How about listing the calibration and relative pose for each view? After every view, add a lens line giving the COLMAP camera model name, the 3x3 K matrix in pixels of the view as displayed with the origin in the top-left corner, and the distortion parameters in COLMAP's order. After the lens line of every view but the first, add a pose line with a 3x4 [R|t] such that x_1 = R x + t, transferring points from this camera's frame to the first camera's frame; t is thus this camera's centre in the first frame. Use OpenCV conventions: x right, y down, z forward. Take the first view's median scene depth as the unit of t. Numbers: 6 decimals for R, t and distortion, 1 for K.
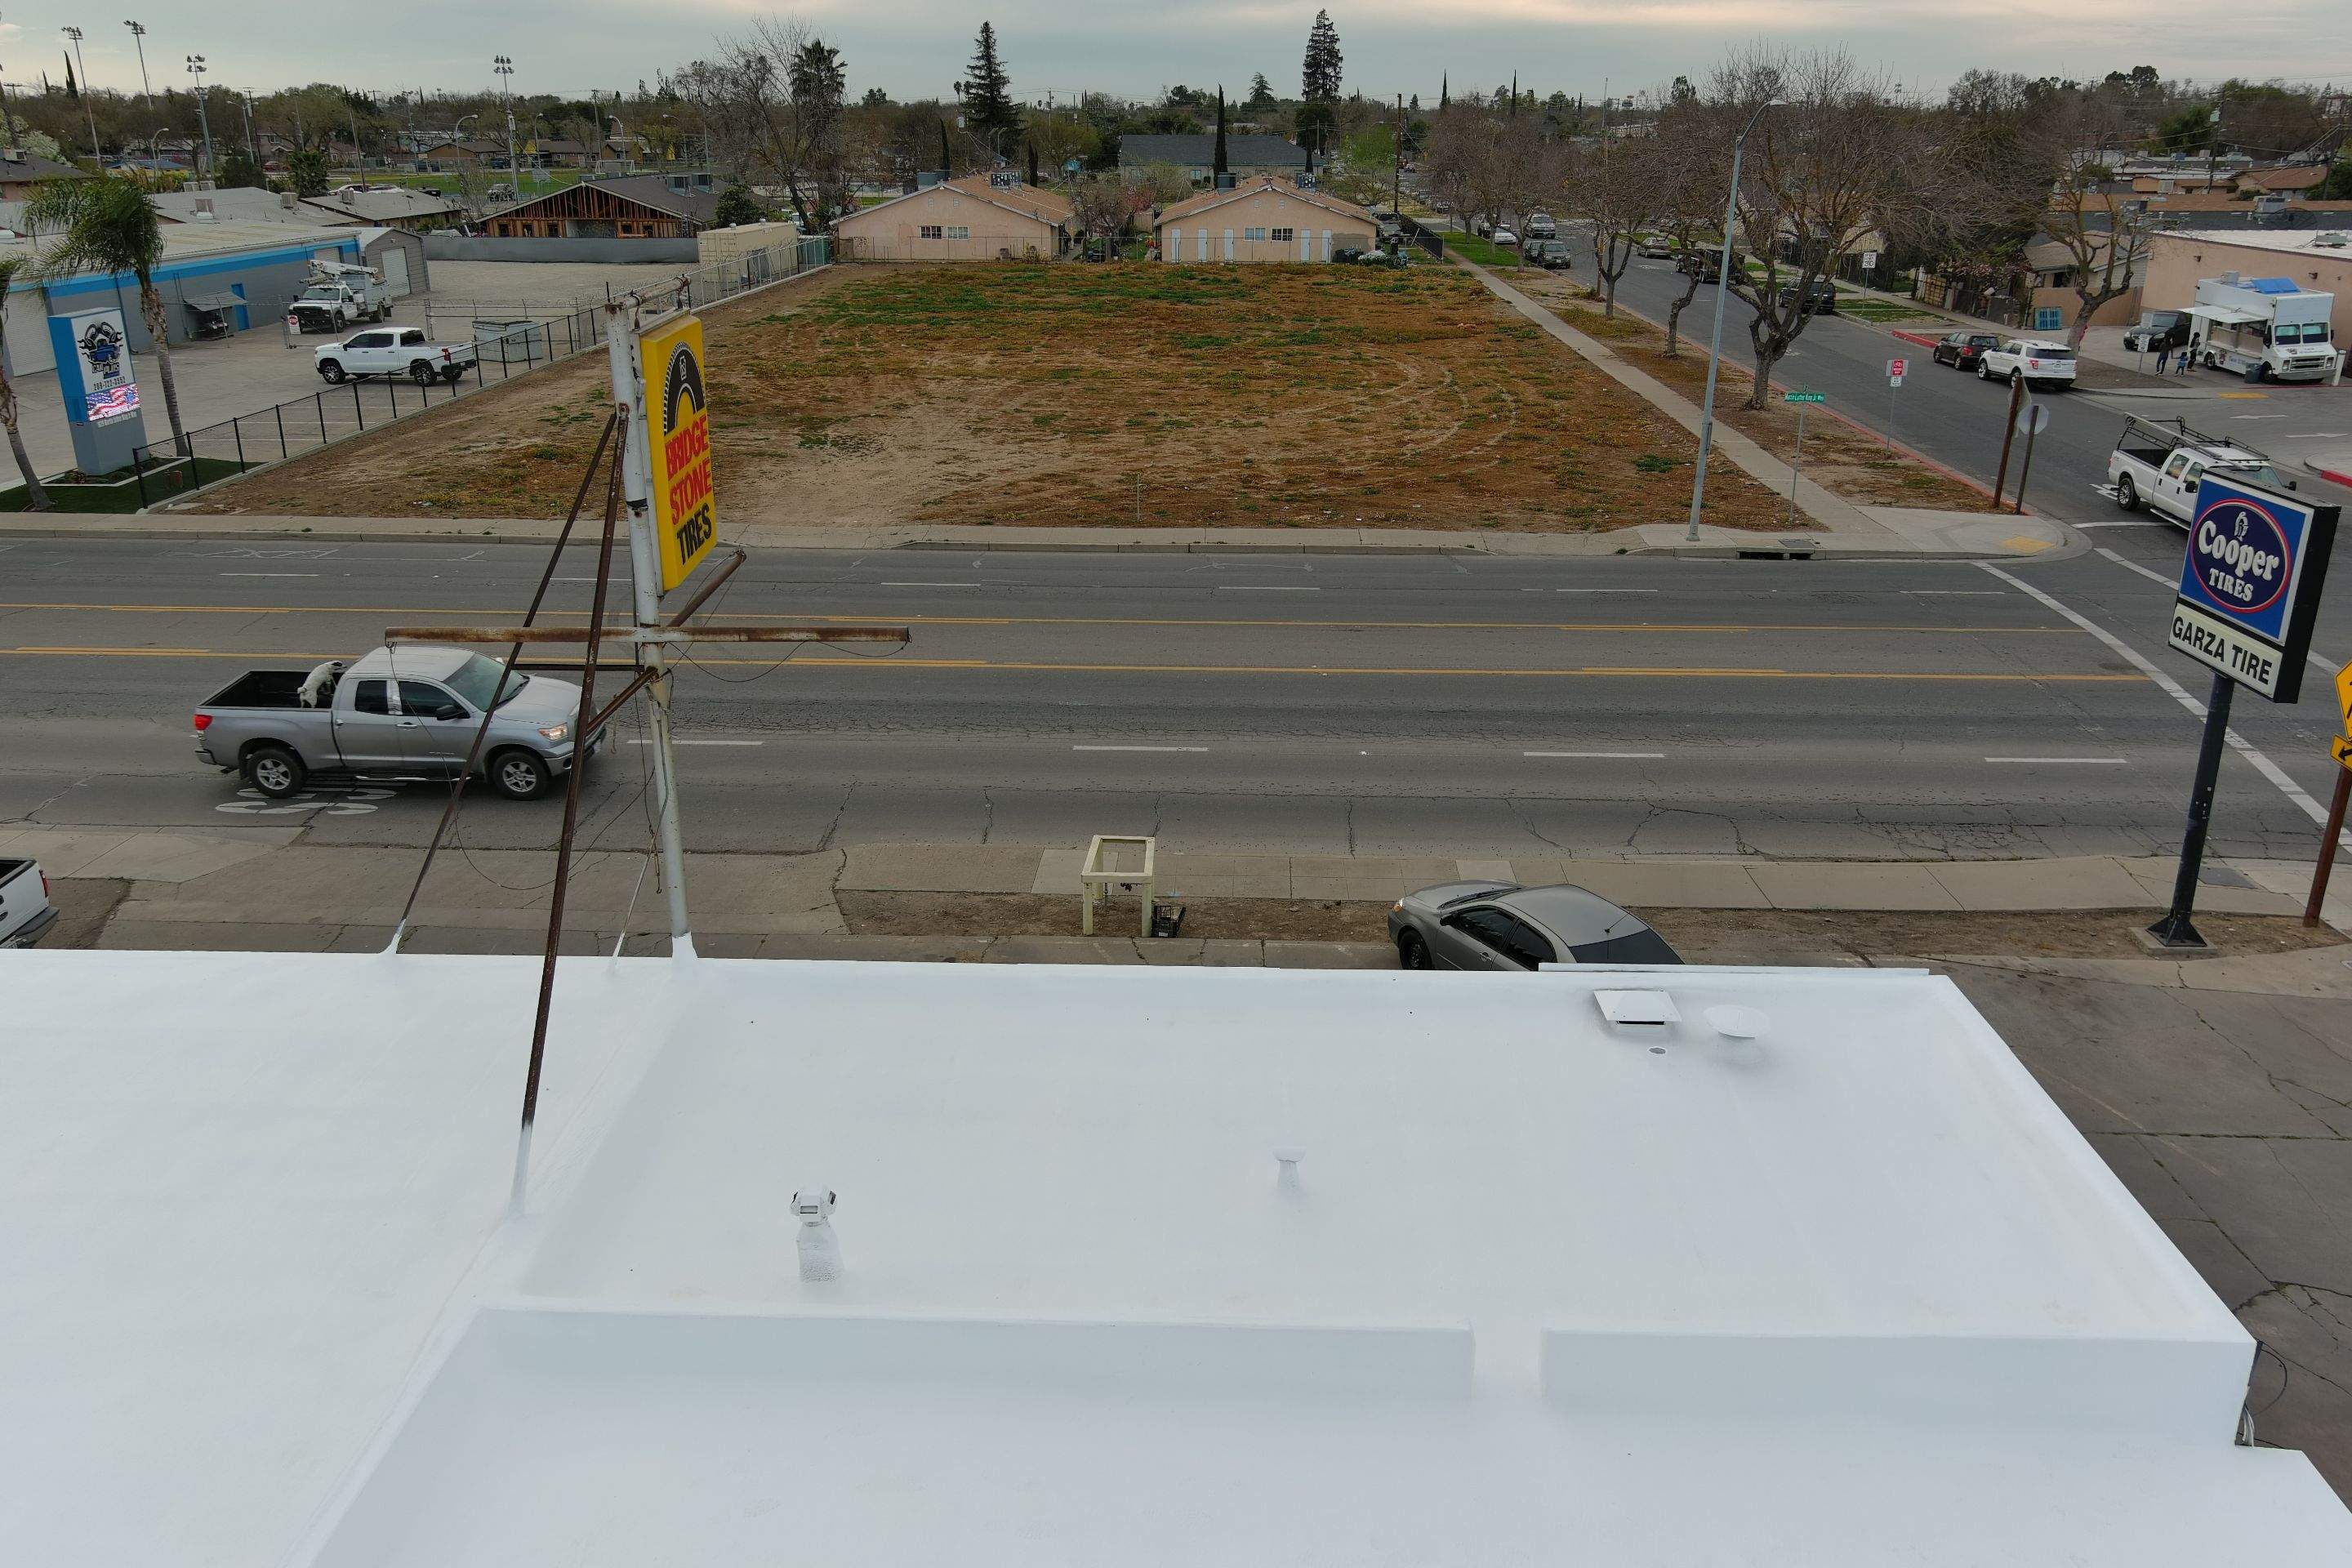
lens RADIAL K [[1811.2, 0, 1182.0], [0, 1811.2, 782.1], [0, 0, 1]] dist [0.023836, -0.017245]
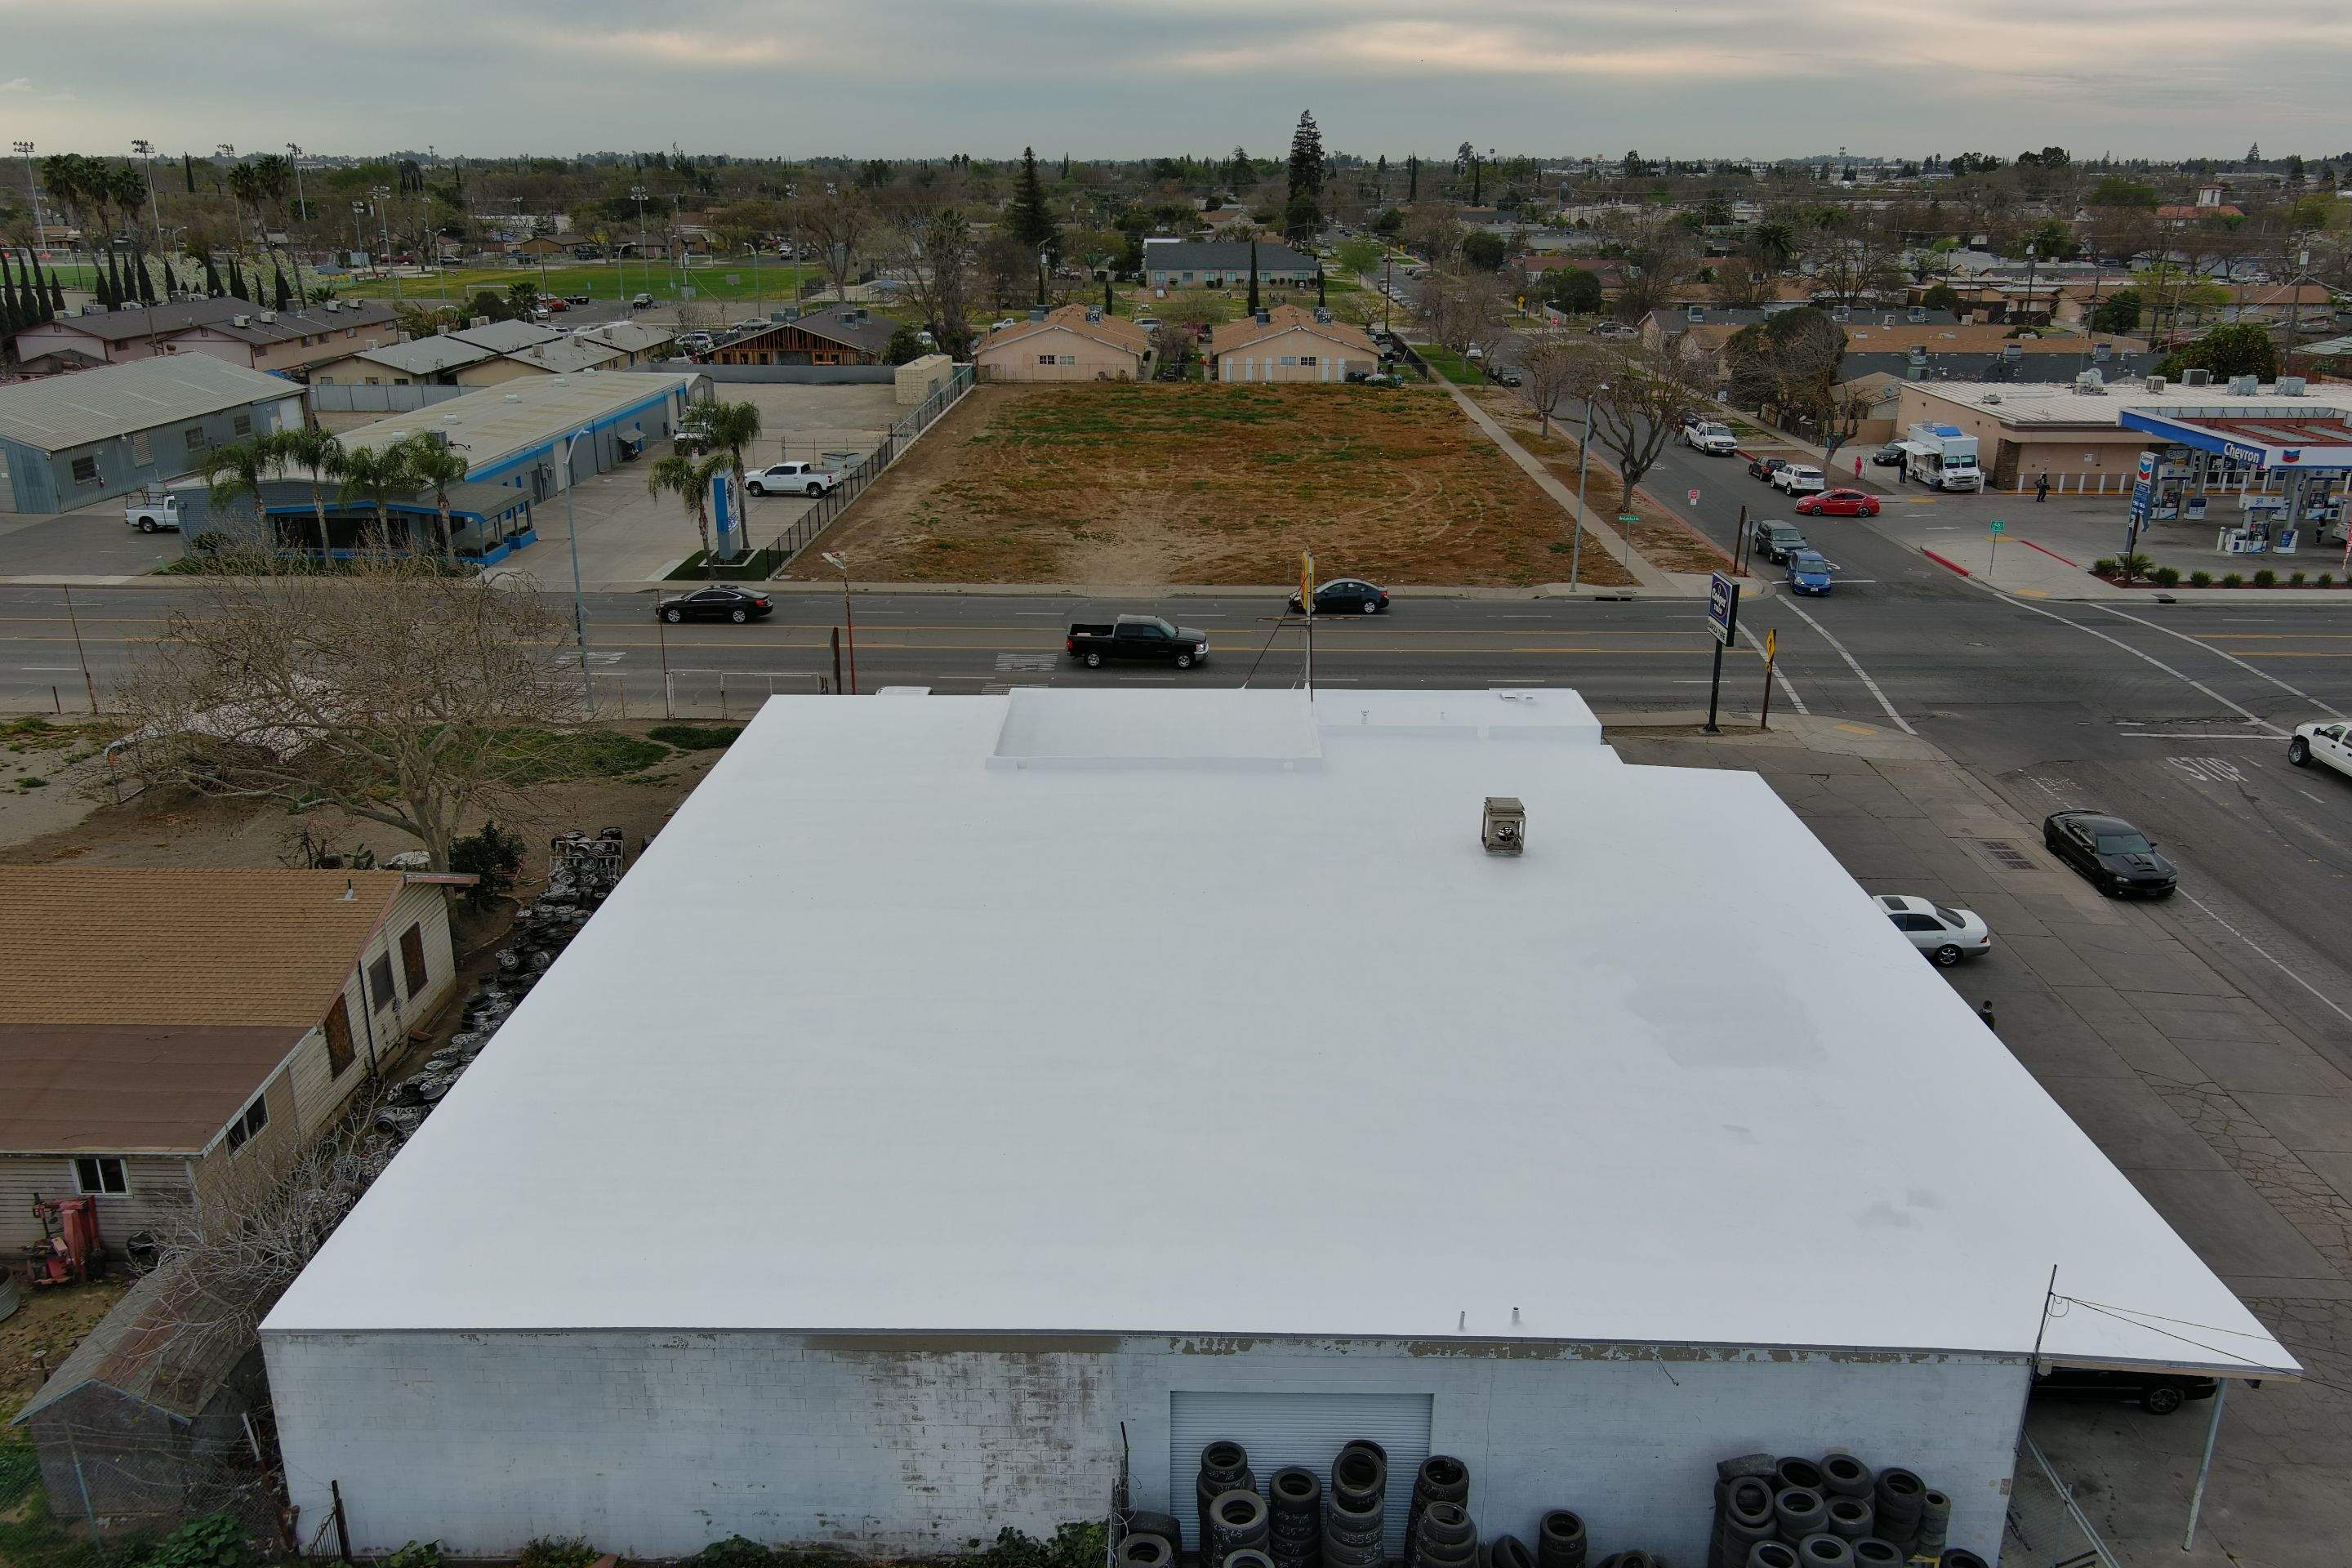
lens RADIAL K [[1811.2, 0, 1185.4], [0, 1811.2, 805.8], [0, 0, 1]] dist [0.023836, -0.017245]
pose [[0.999812, -0.006204, 0.018366, -0.106317], [0.006397, 0.999925, -0.010470, 0.070440], [-0.018300, 0.010586, 0.999777, -0.575621]]
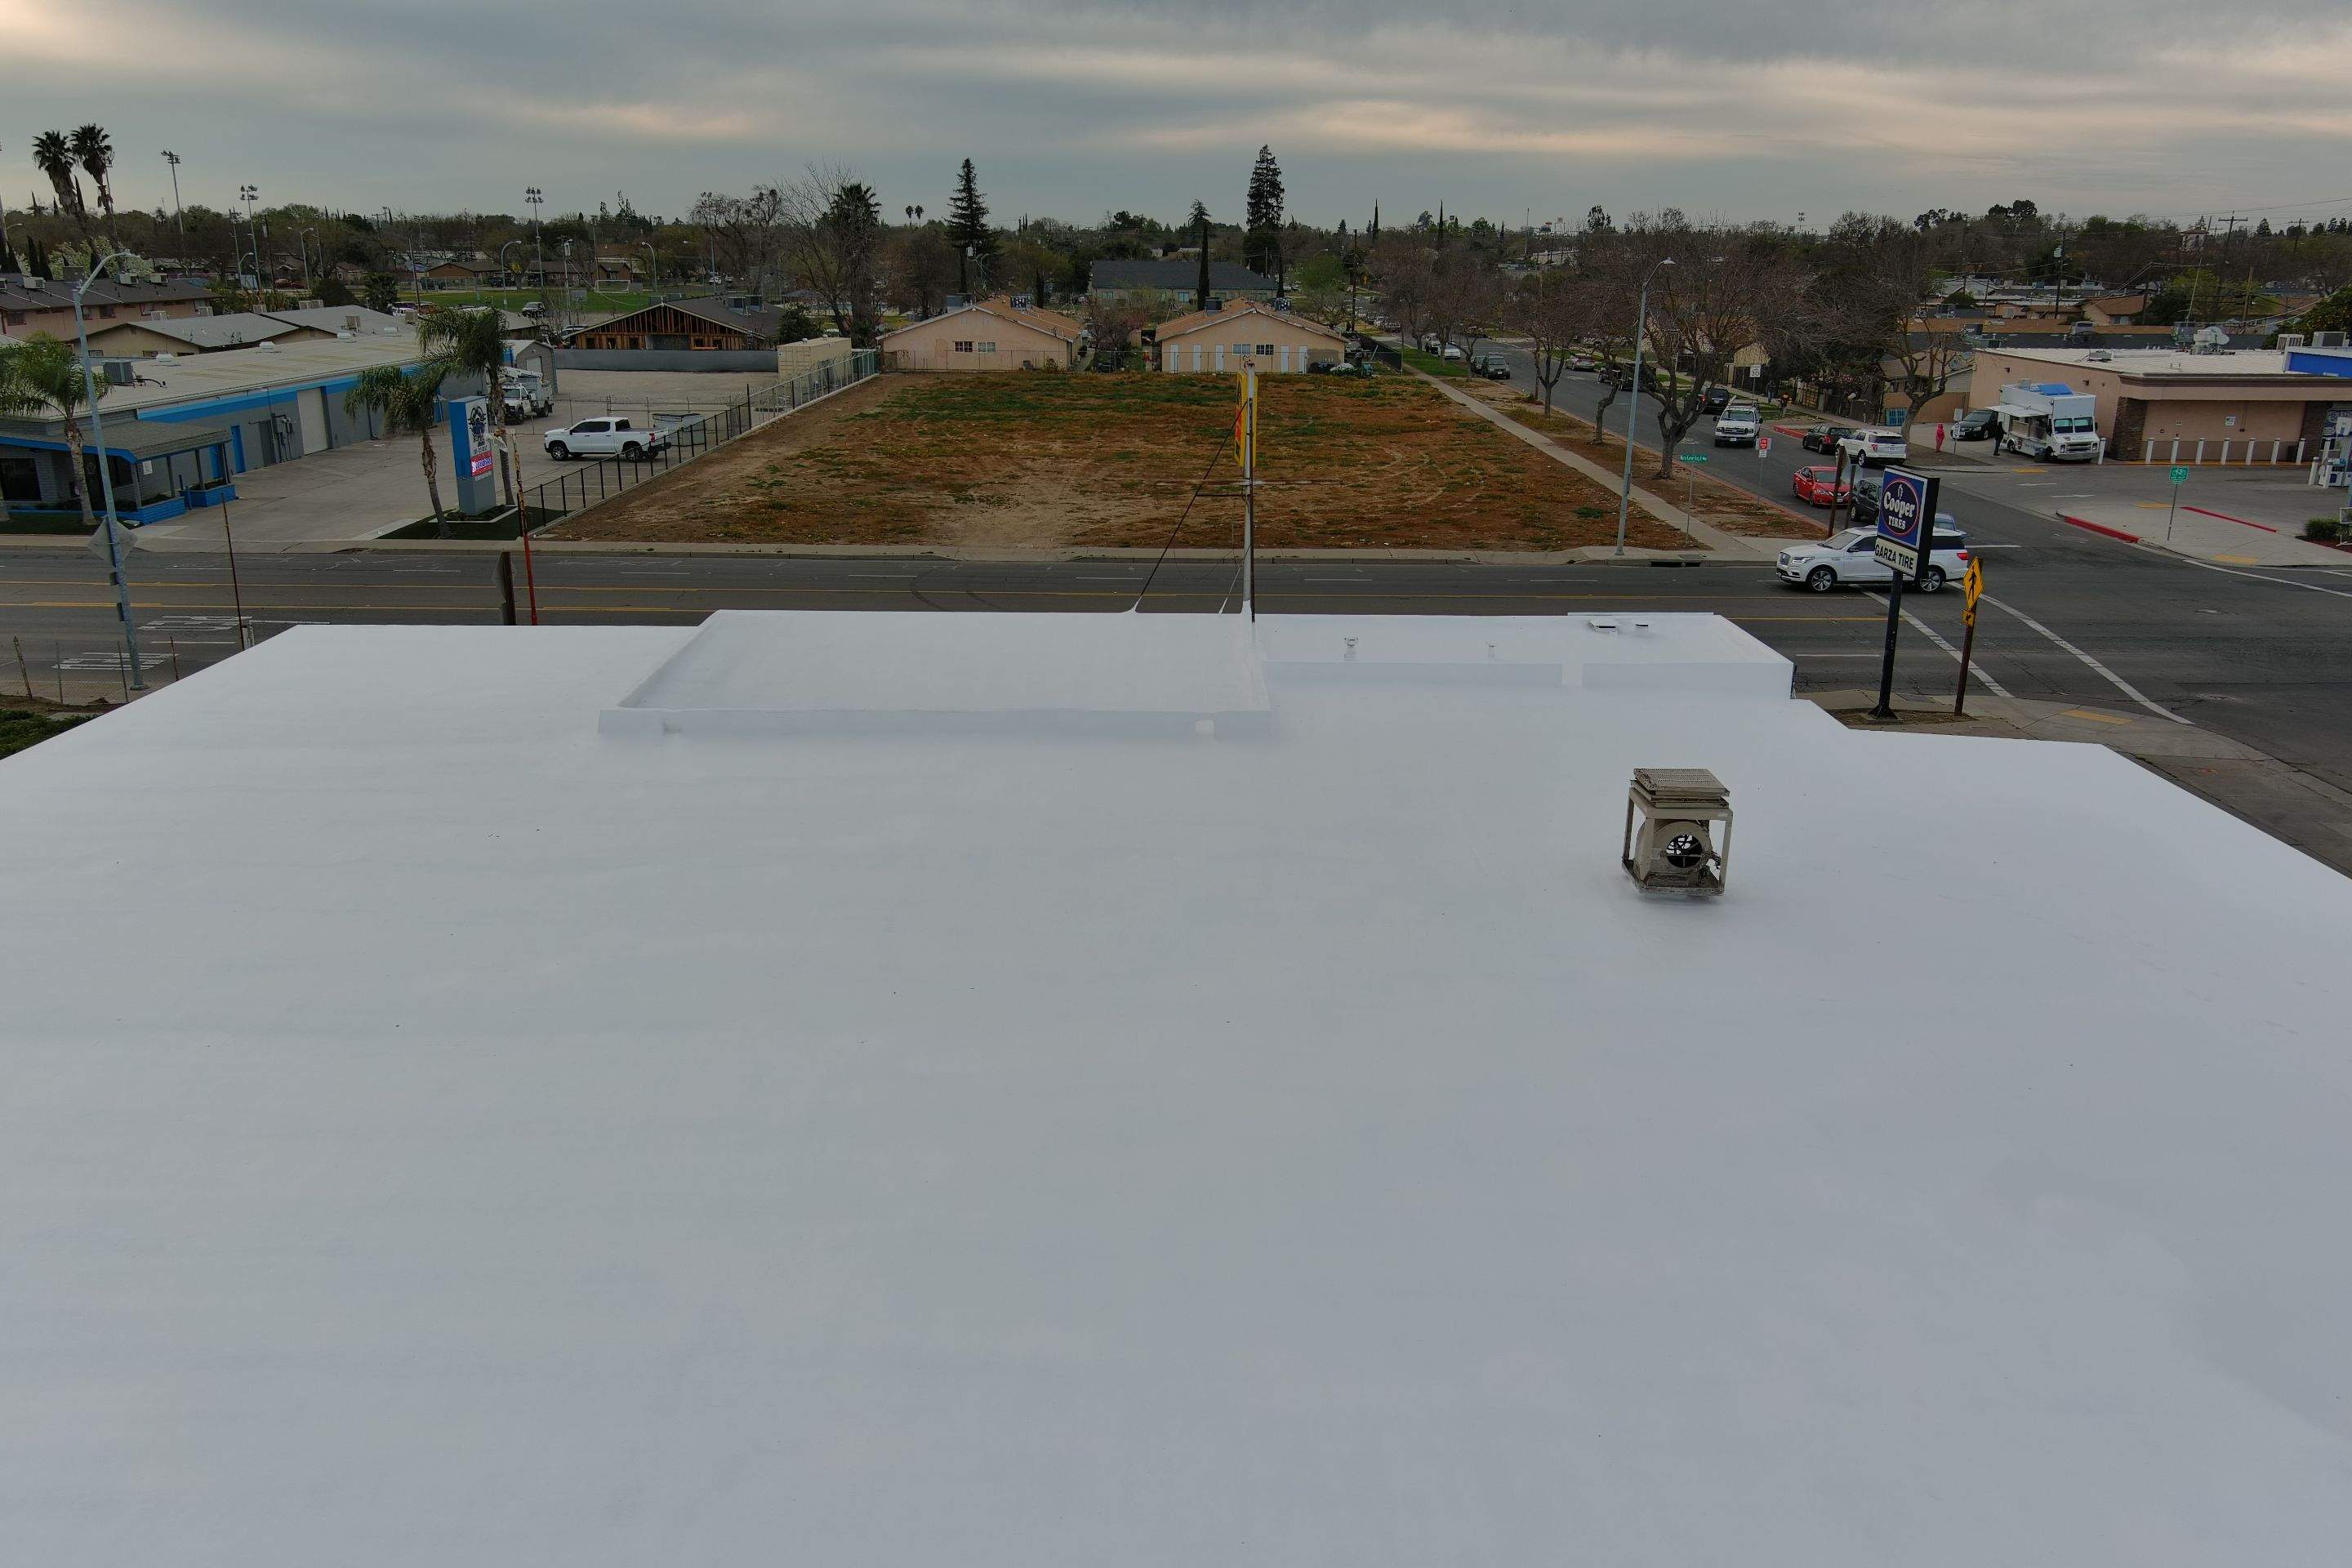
lens RADIAL K [[1811.2, 0, 1182.4], [0, 1811.2, 792.4], [0, 0, 1]] dist [0.023836, -0.017245]
pose [[0.999280, -0.005581, 0.037530, -0.073467], [0.007624, 0.998484, -0.054510, 0.079201], [-0.037169, 0.054757, 0.997808, -0.252392]]
